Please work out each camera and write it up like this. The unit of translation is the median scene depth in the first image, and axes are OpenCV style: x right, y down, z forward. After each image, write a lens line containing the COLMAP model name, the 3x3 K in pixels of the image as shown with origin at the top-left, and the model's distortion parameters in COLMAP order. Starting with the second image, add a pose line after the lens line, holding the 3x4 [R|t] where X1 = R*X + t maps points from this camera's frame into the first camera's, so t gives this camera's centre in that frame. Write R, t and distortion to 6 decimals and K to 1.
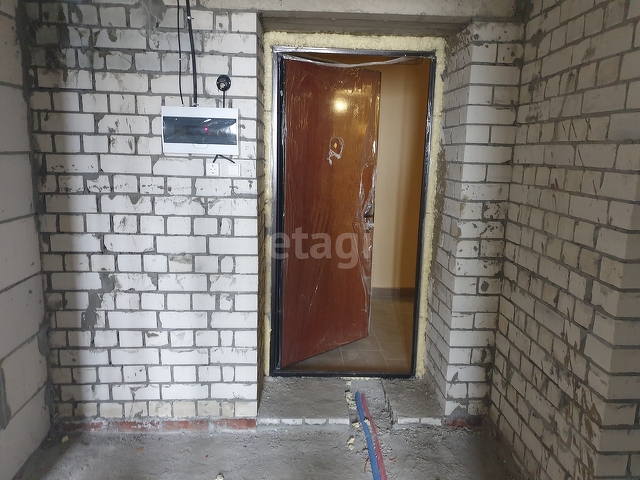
lens RADIAL K [[477.7, 0, 314.8], [0, 477.7, 239.7], [0, 0, 1]] dist [0.009268, -0.001990]
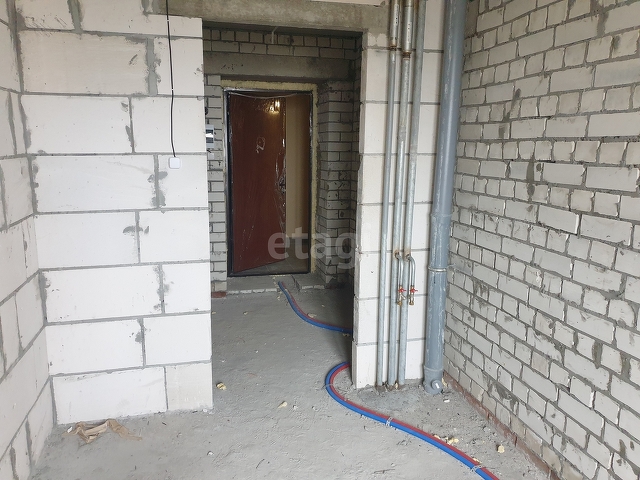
lens RADIAL K [[477.7, 0, 322.7], [0, 477.7, 243.4], [0, 0, 1]] dist [0.009268, -0.001990]
pose [[0.974317, -0.052580, 0.218956, -0.153006], [0.047581, 0.998474, 0.028045, 0.153106], [-0.220097, -0.016906, 0.975332, -0.873016]]
